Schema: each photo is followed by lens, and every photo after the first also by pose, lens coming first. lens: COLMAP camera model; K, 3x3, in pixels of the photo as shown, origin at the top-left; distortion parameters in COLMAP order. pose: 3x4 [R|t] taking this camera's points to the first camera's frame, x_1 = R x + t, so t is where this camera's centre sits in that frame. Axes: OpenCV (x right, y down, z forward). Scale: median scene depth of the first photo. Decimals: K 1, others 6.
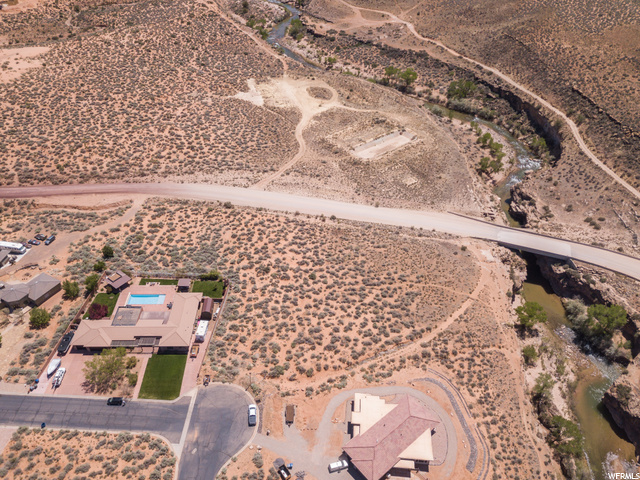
lens RADIAL K [[490.8, 0, 316.0], [0, 490.8, 240.7], [0, 0, 1]] dist [0.023095, -0.030247]
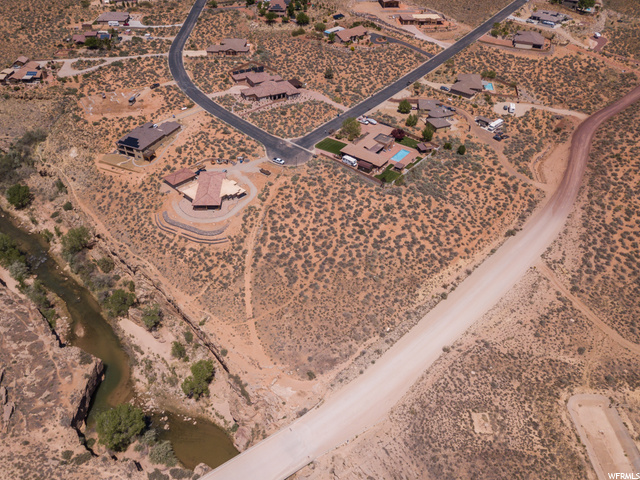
lens RADIAL K [[474.8, 0, 317.7], [0, 474.8, 255.0], [0, 0, 1]] dist [0.061017, -0.105747]
pose [[-0.613841, 0.503376, -0.608122, 0.723821], [-0.515263, 0.328138, 0.791726, -0.696553], [0.598084, 0.799336, 0.057946, 0.931820]]
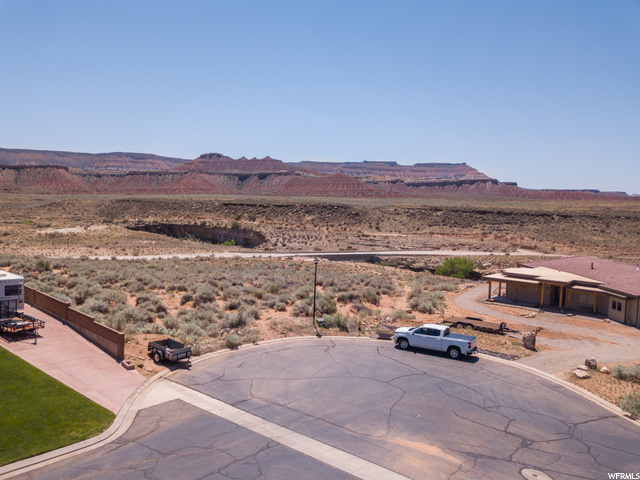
lens RADIAL K [[490.8, 0, 316.0], [0, 490.8, 240.7], [0, 0, 1]] dist [0.023095, -0.030247]
pose [[0.615831, -0.063172, 0.785342, -0.275682], [0.481528, 0.819129, -0.311703, 0.269128], [-0.623605, 0.570121, 0.534864, 0.648356]]
